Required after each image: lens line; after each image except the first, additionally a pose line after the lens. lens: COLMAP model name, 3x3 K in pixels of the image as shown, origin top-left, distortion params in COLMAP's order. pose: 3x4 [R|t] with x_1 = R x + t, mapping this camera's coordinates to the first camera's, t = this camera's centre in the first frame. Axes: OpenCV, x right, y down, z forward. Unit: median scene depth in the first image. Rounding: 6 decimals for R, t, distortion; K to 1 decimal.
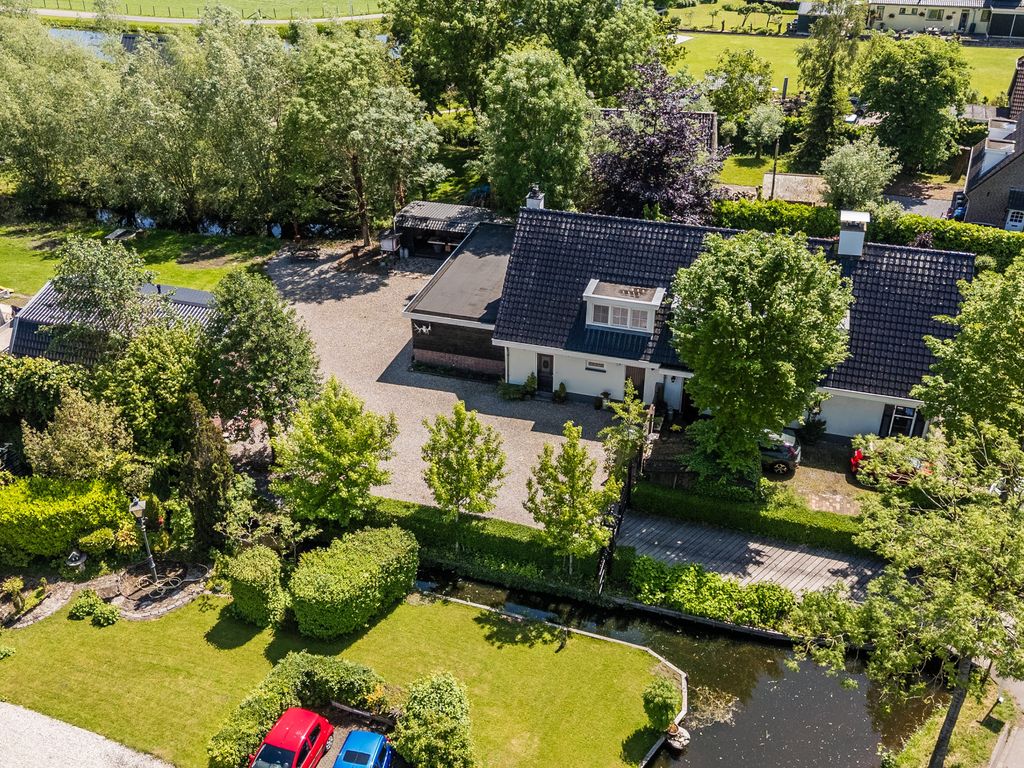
lens RADIAL K [[1005.3, 0, 506.9], [0, 1005.3, 379.0], [0, 0, 1]] dist [0.115175, -0.237354]
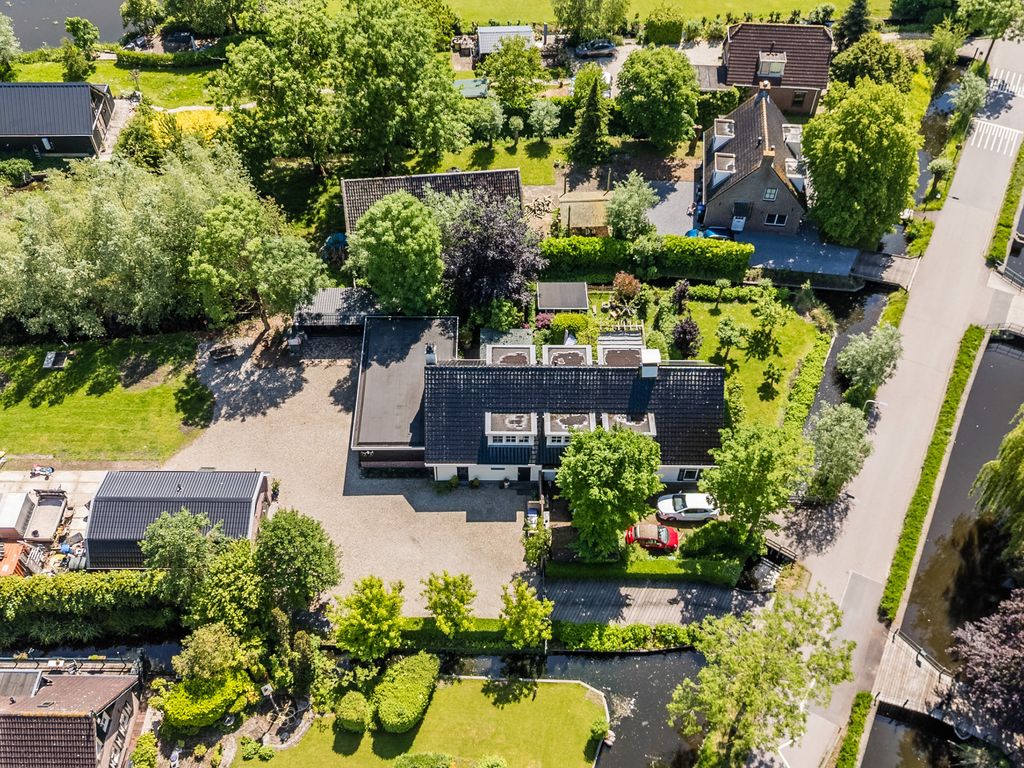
lens RADIAL K [[1005.3, 0, 506.9], [0, 1005.3, 379.0], [0, 0, 1]] dist [0.115175, -0.237354]
pose [[0.954674, -0.223222, 0.196902, -0.160952], [0.142440, 0.923459, 0.356280, -0.654196], [-0.261360, -0.312084, 0.913397, -0.319671]]
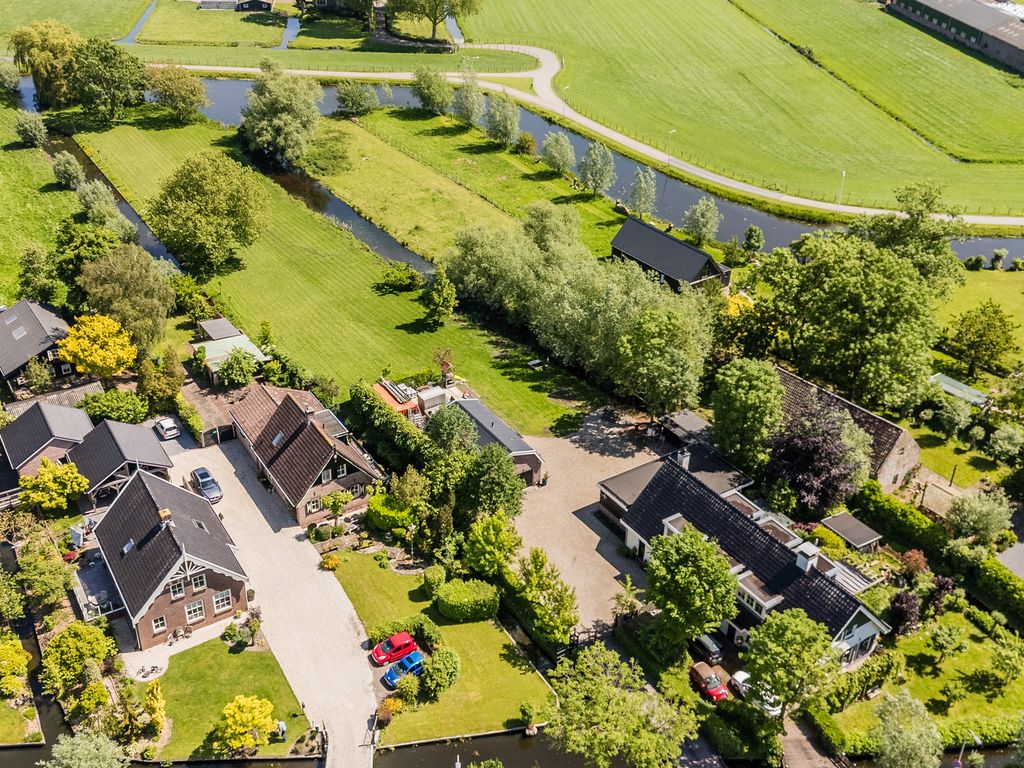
lens RADIAL K [[1029.9, 0, 481.2], [0, 1029.9, 371.8], [0, 0, 1]] dist [0.132320, -0.267413]
pose [[0.759955, 0.348133, -0.548882, 0.723325], [-0.347941, 0.931175, 0.108863, -0.402509], [0.549004, 0.108247, 0.828781, -0.709264]]
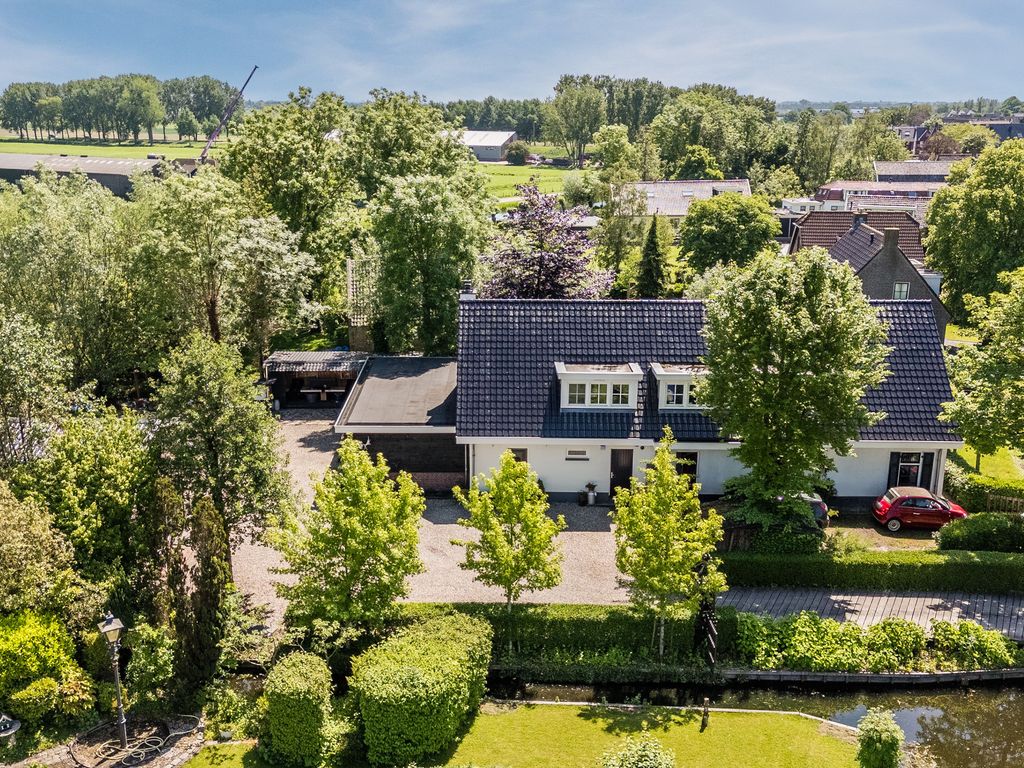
lens RADIAL K [[1029.9, 0, 481.2], [0, 1029.9, 371.8], [0, 0, 1]] dist [0.132320, -0.267413]
pose [[0.958649, -0.063309, 0.277460, -0.236726], [0.138170, 0.955865, -0.259289, 0.139745], [-0.248799, 0.286903, 0.925087, 0.158387]]
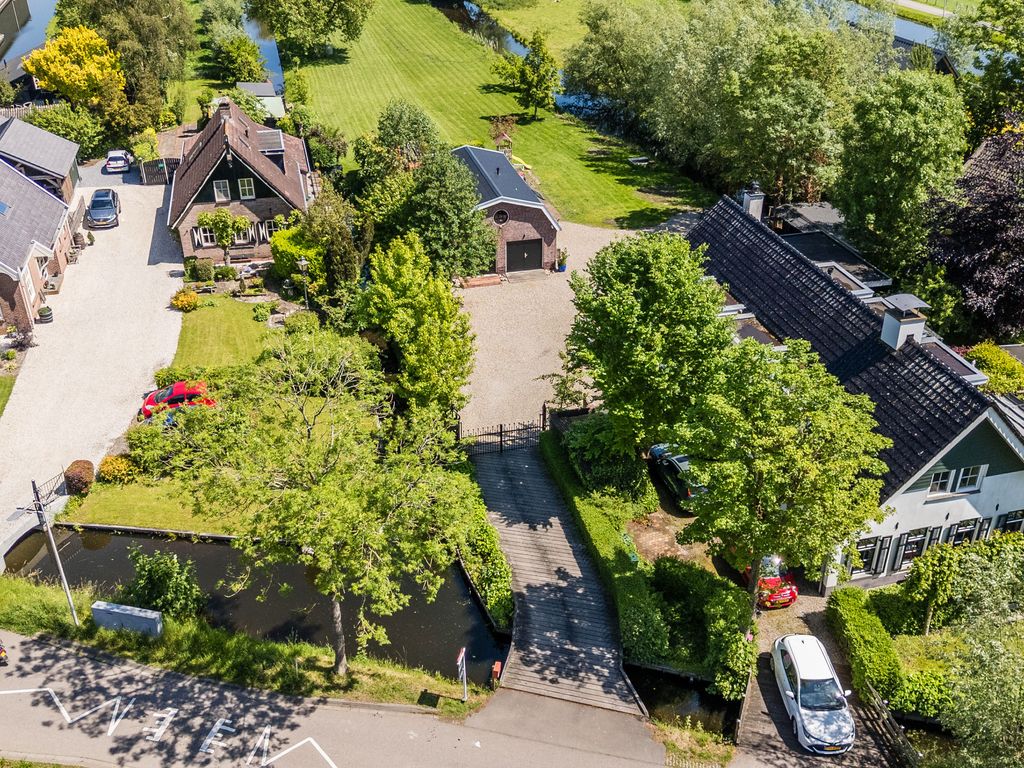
lens RADIAL K [[1005.3, 0, 506.9], [0, 1005.3, 379.0], [0, 0, 1]] dist [0.115175, -0.237354]
pose [[0.531185, 0.434002, -0.727657, 0.745154], [-0.432206, 0.877492, 0.207861, -0.129291], [0.728725, 0.204085, 0.653689, 0.210062]]
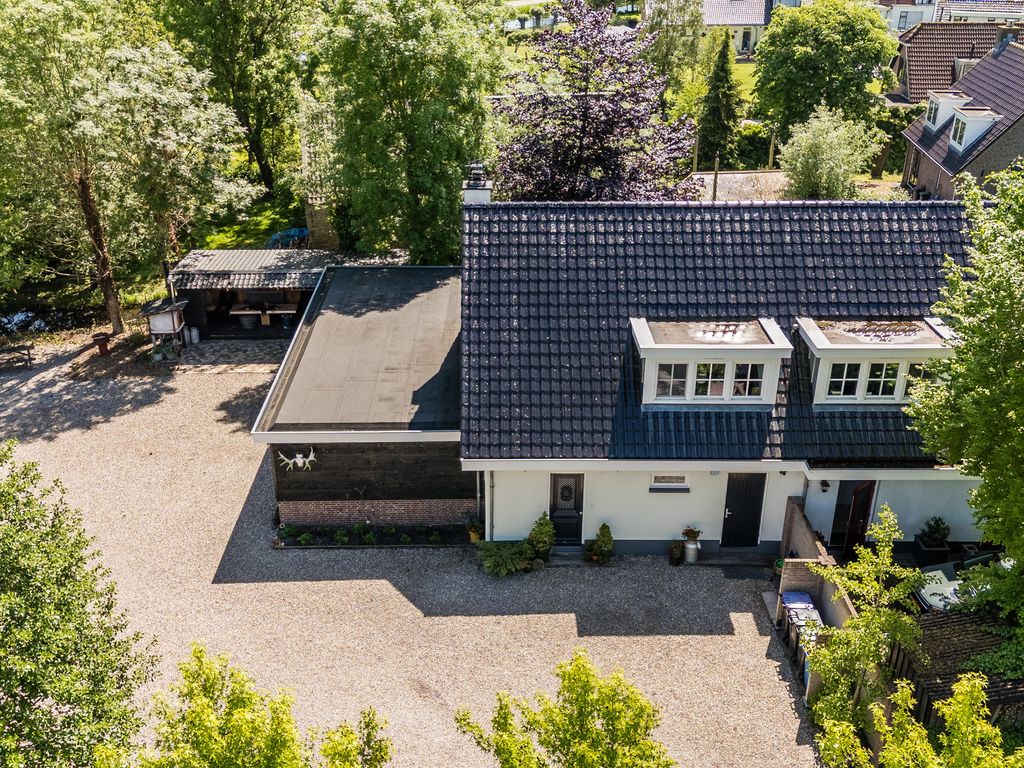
lens RADIAL K [[1005.3, 0, 506.9], [0, 1005.3, 379.0], [0, 0, 1]] dist [0.115175, -0.237354]
pose [[0.951954, -0.125194, 0.279482, -0.127039], [0.150240, 0.986169, -0.069985, -0.040831], [-0.266855, 0.108612, 0.957597, 0.515053]]
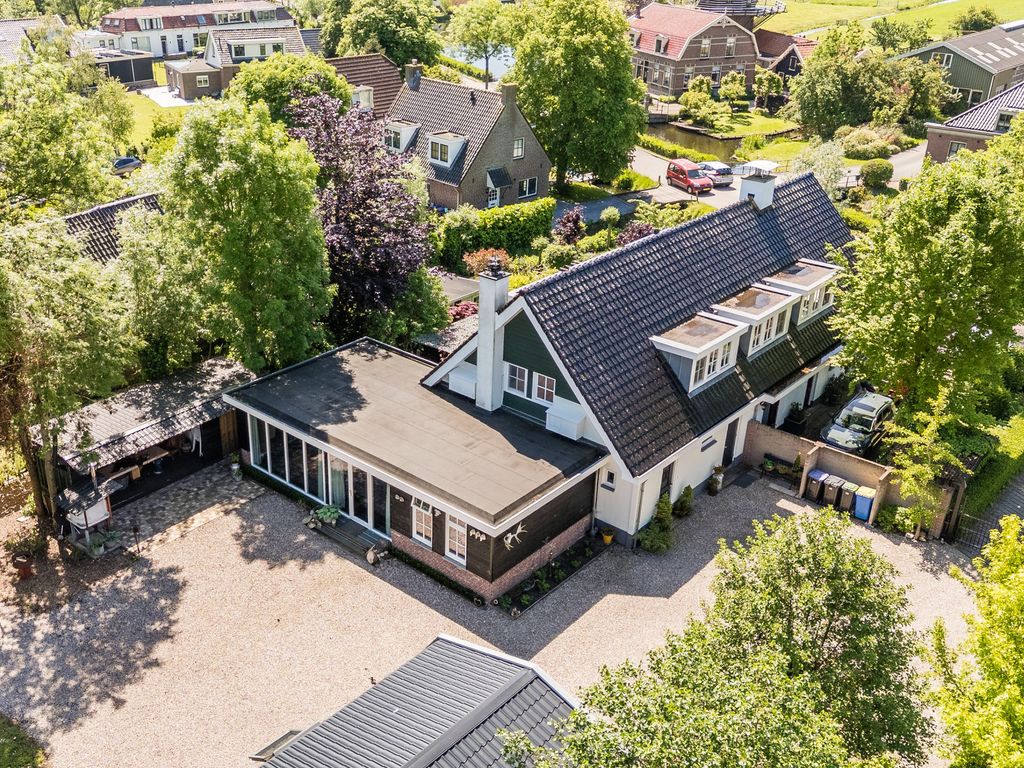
lens RADIAL K [[1005.3, 0, 506.9], [0, 1005.3, 379.0], [0, 0, 1]] dist [0.115175, -0.237354]
pose [[0.398392, -0.373241, 0.837840, -0.564371], [0.441046, 0.878877, 0.181805, -0.248202], [-0.804215, 0.297096, 0.514754, 0.718741]]
